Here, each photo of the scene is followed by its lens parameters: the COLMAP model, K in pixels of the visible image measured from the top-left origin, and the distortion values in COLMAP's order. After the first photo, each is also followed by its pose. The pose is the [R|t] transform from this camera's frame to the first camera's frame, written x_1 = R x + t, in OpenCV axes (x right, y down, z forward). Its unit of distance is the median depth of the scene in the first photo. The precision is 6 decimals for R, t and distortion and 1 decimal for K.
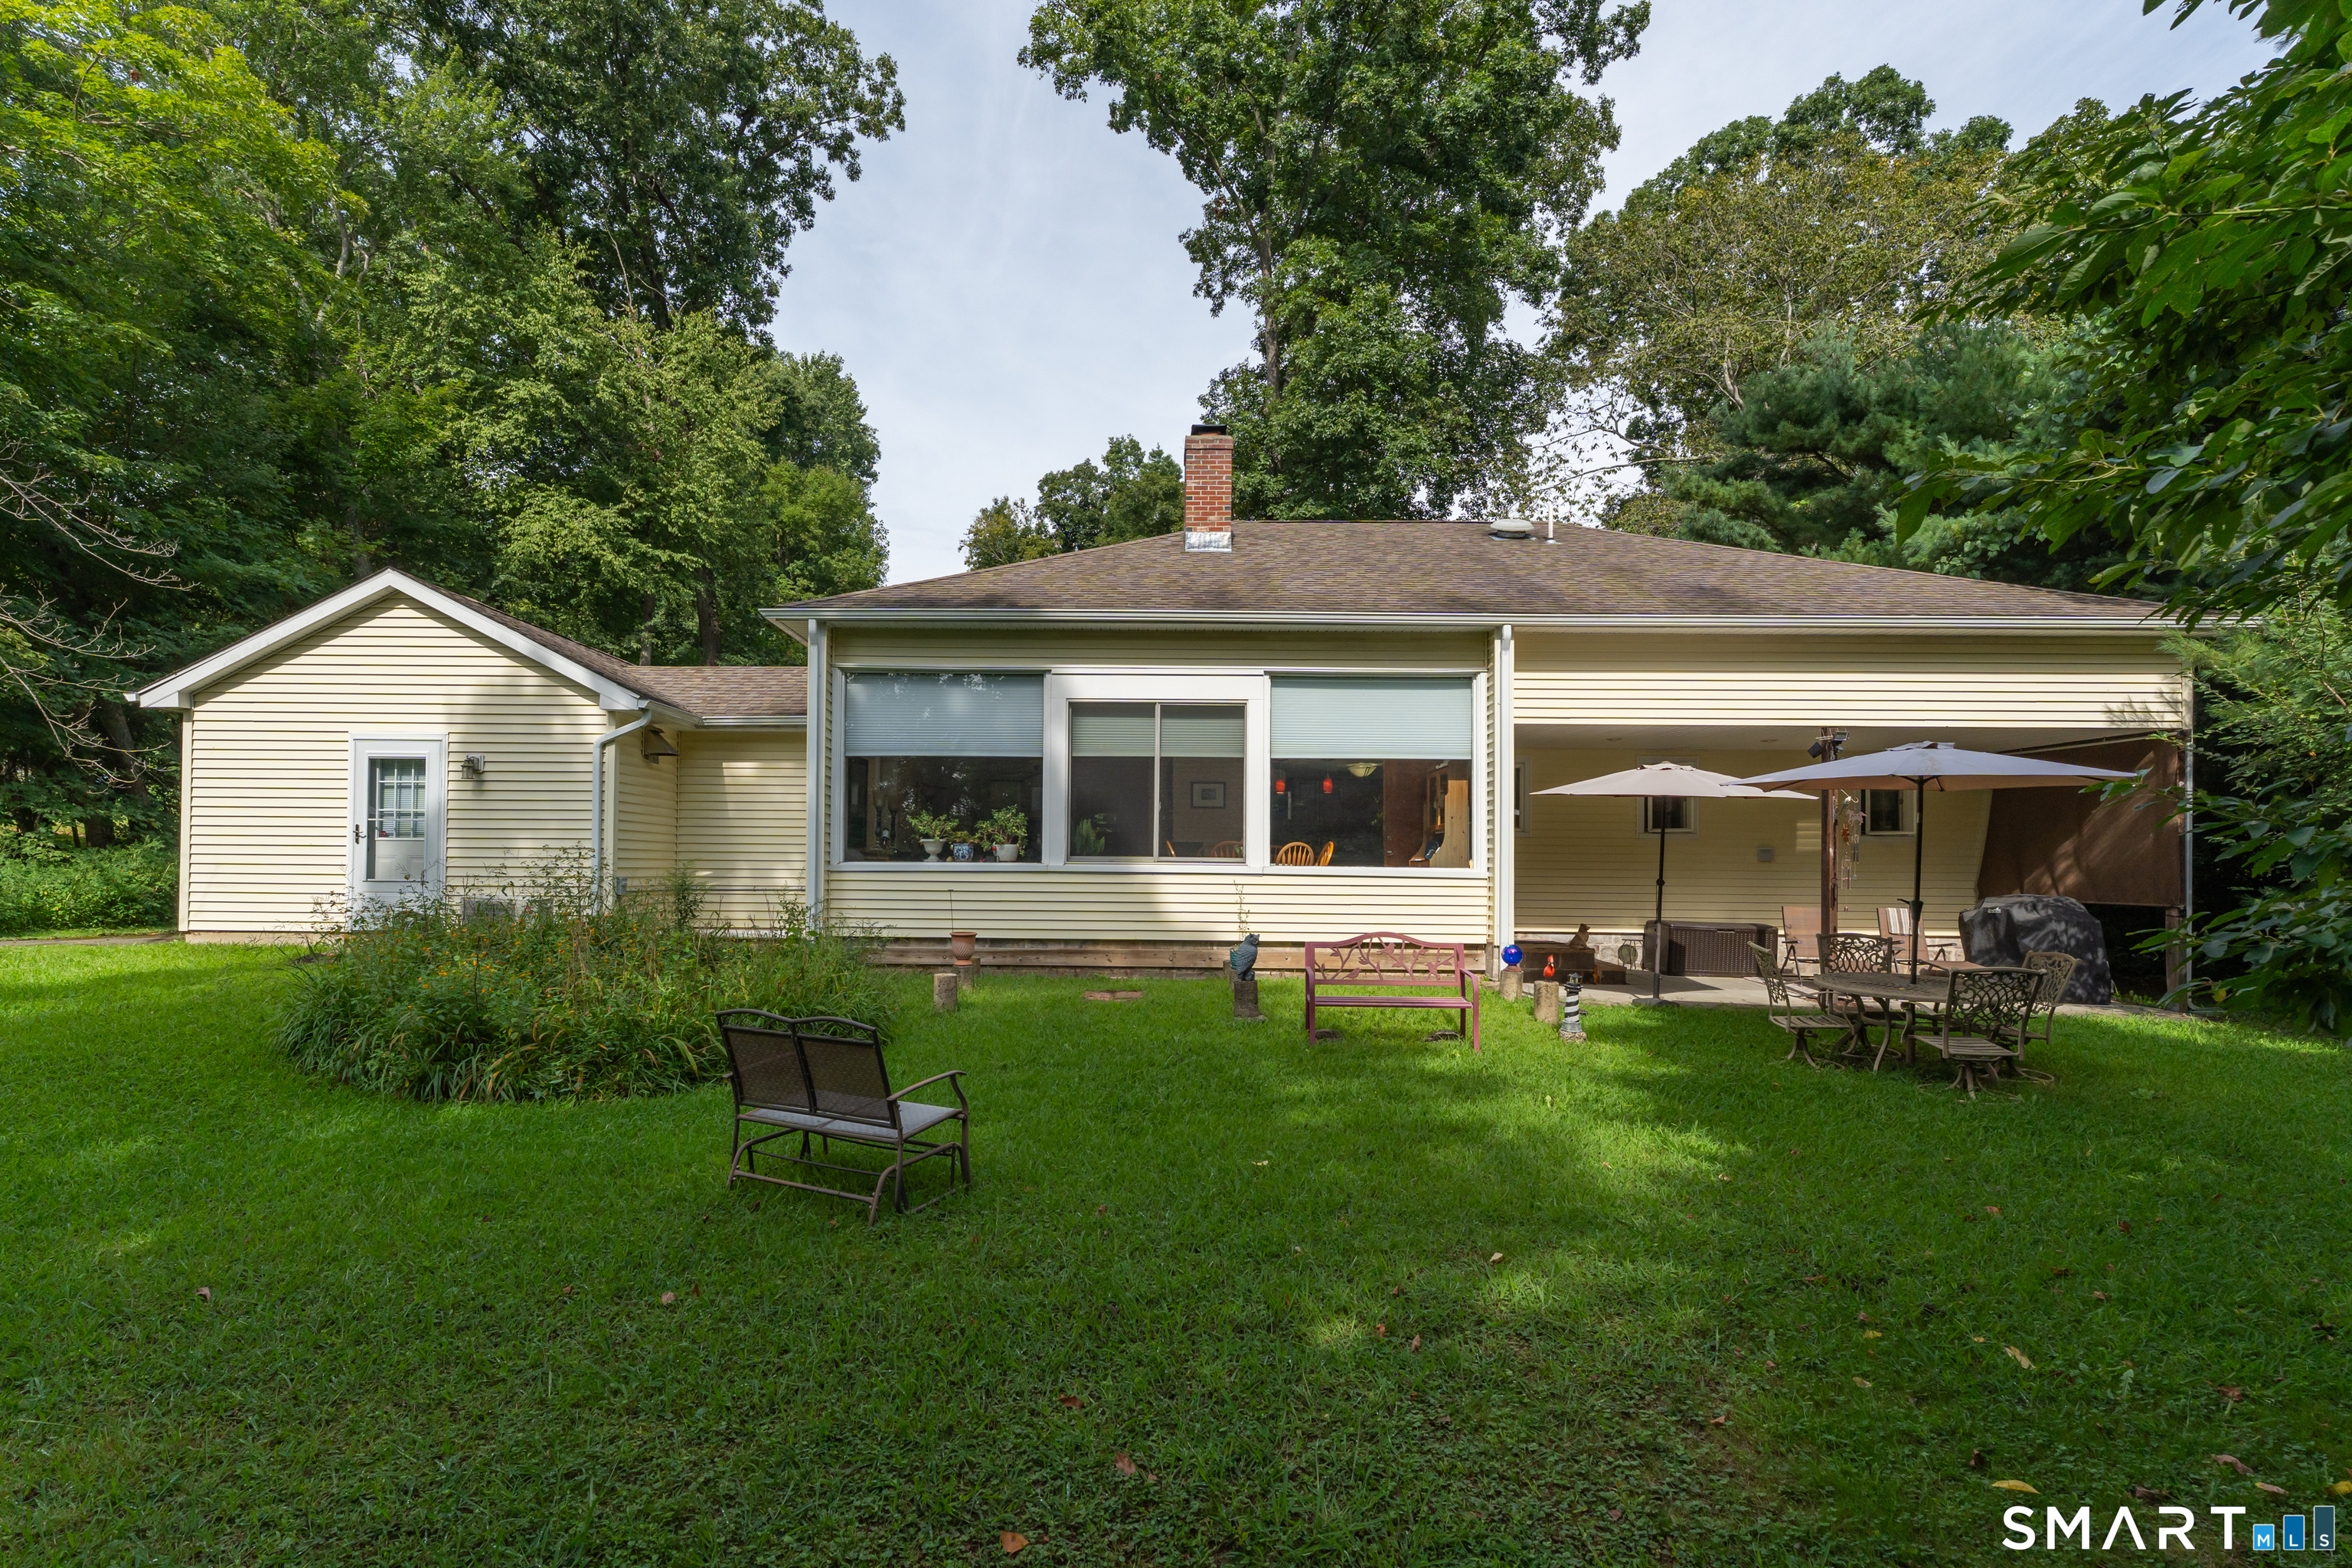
lens RADIAL K [[1090.1, 0, 1175.9], [0, 1090.1, 864.2], [0, 0, 1]] dist [0.003436, -0.008716]
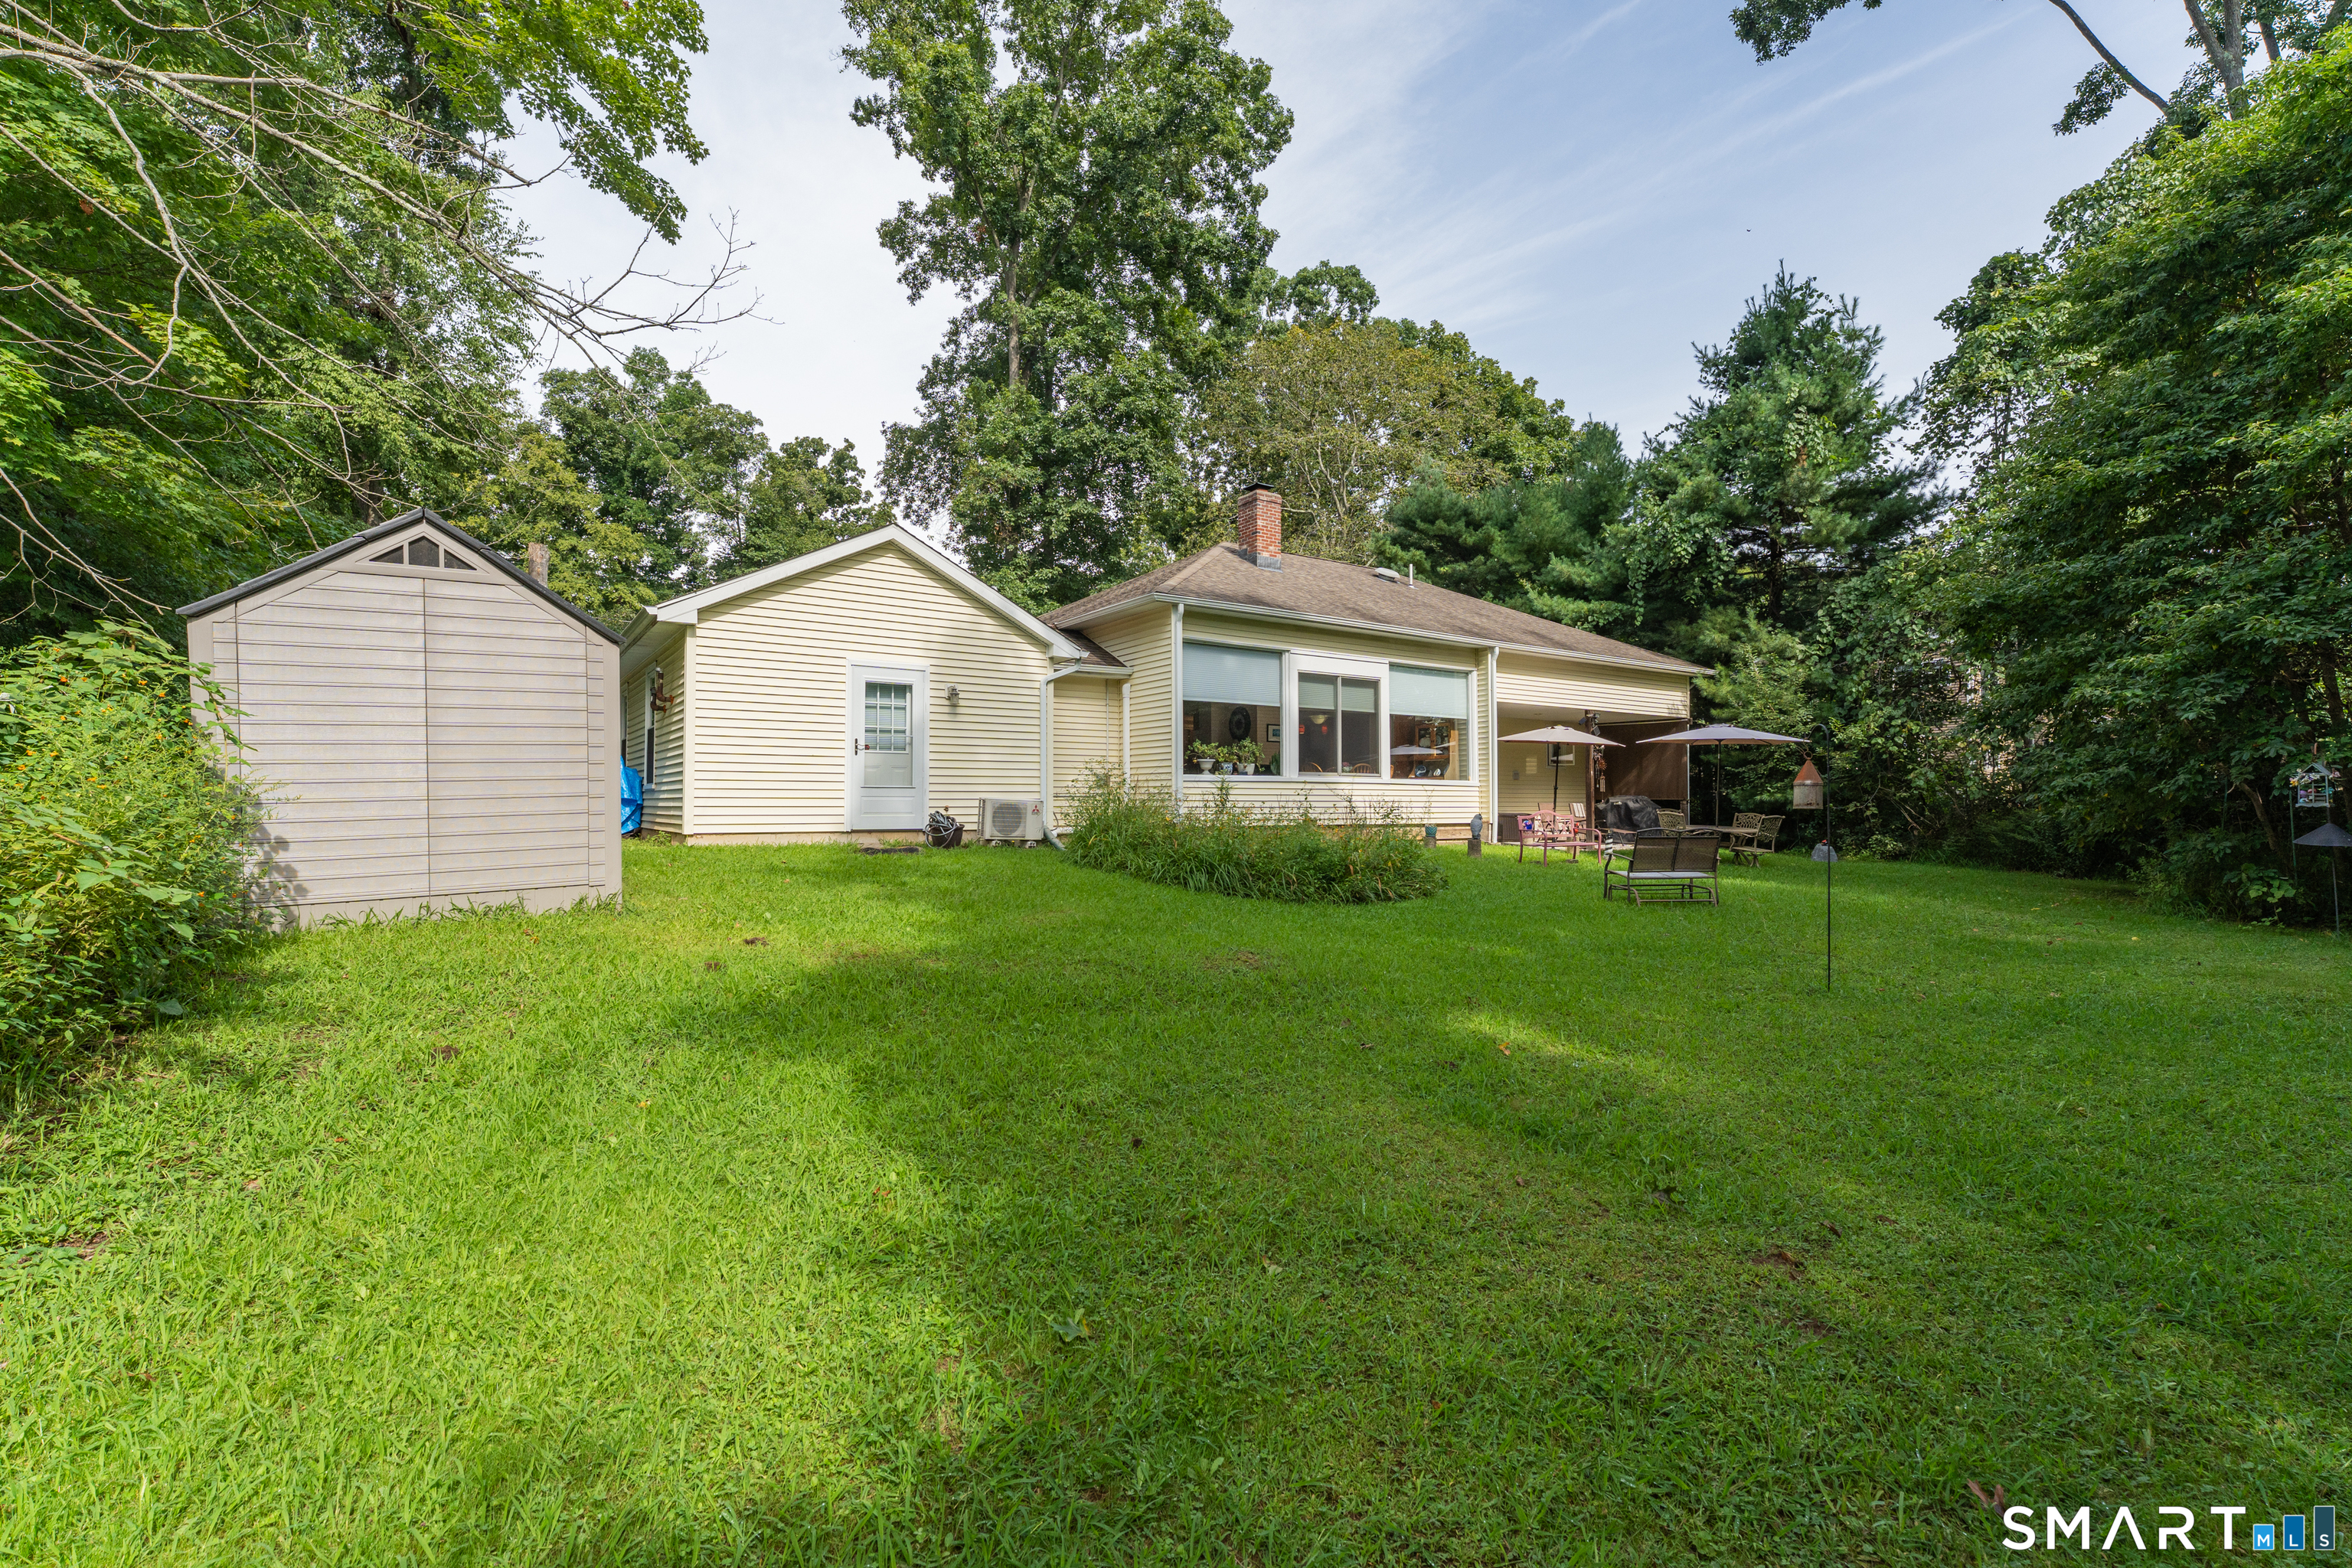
lens RADIAL K [[997.9, 0, 1176.0], [0, 997.9, 784.0], [0, 0, 1]] dist [0.016178, 0.000166]
pose [[0.825292, 0.002320, 0.564701, -1.036718], [0.001514, 0.999979, -0.006322, 0.018908], [-0.564704, 0.006072, 0.825271, -0.071491]]
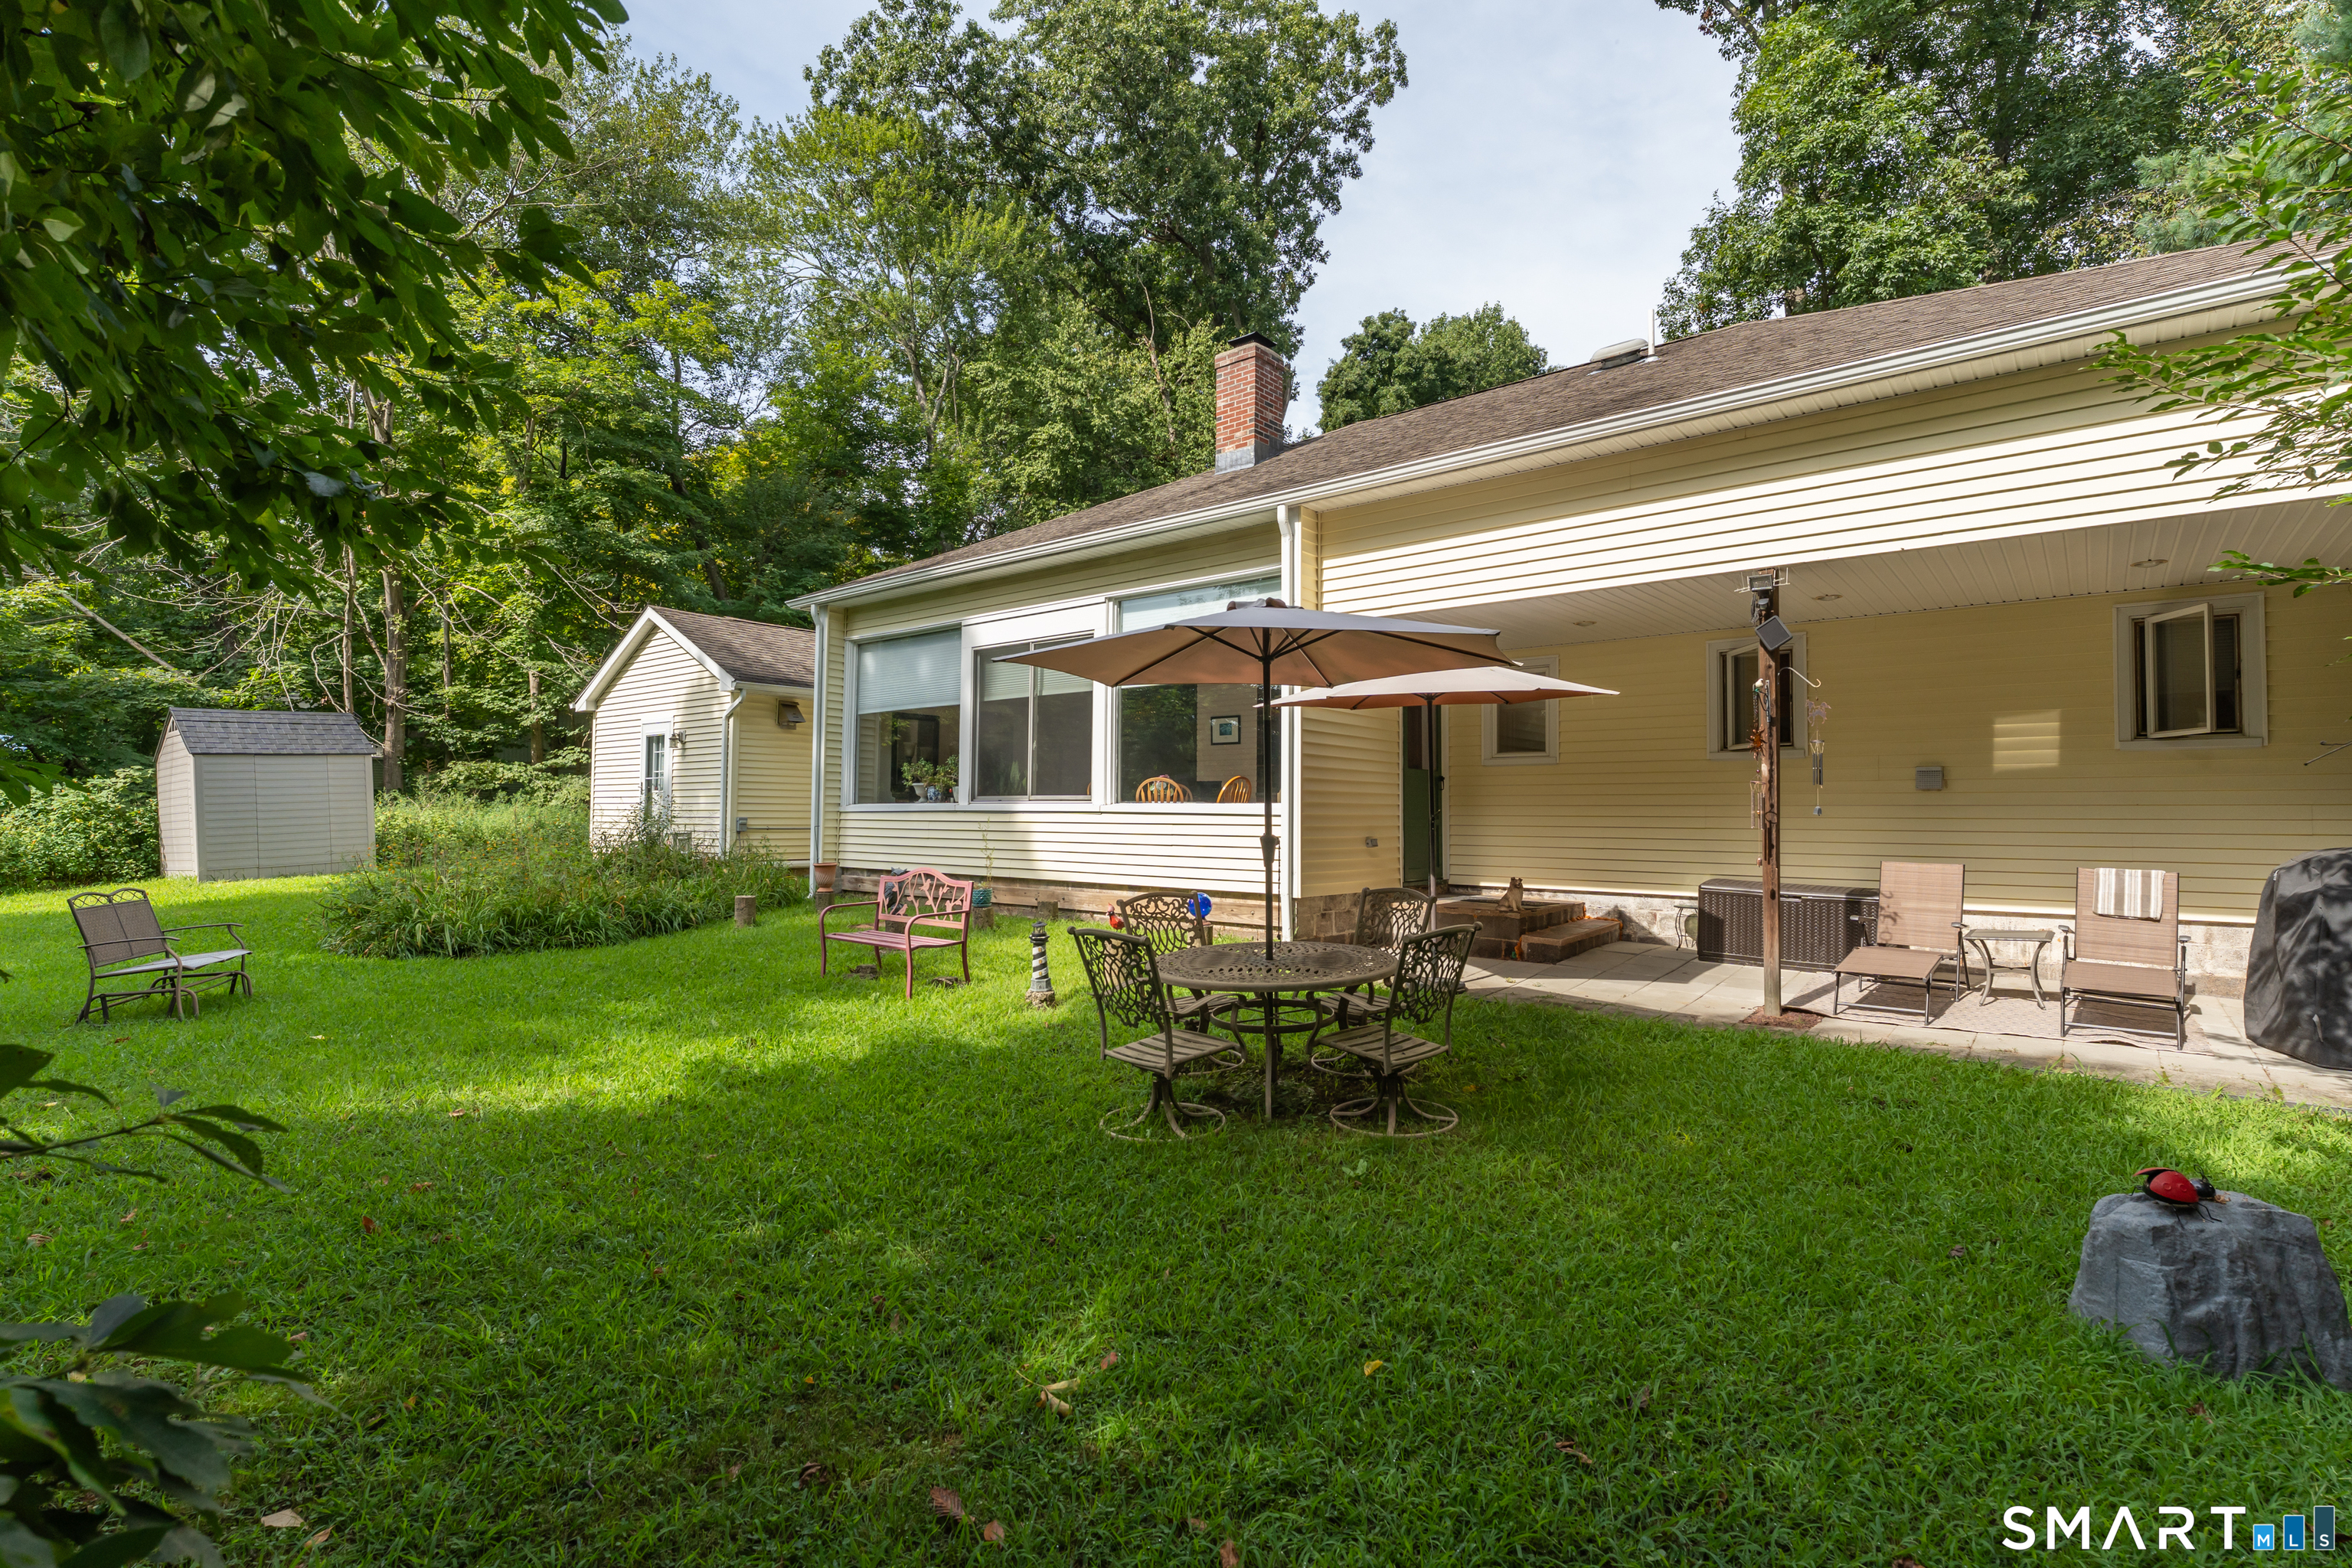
lens RADIAL K [[1098.1, 0, 1176.0], [0, 1098.1, 784.0], [0, 0, 1]] dist [-0.014458, -0.000077]
pose [[0.770944, -0.021120, -0.636552, 0.733979], [0.005943, 0.999645, -0.025969, 0.009585], [0.636875, 0.016238, 0.770796, 0.302591]]
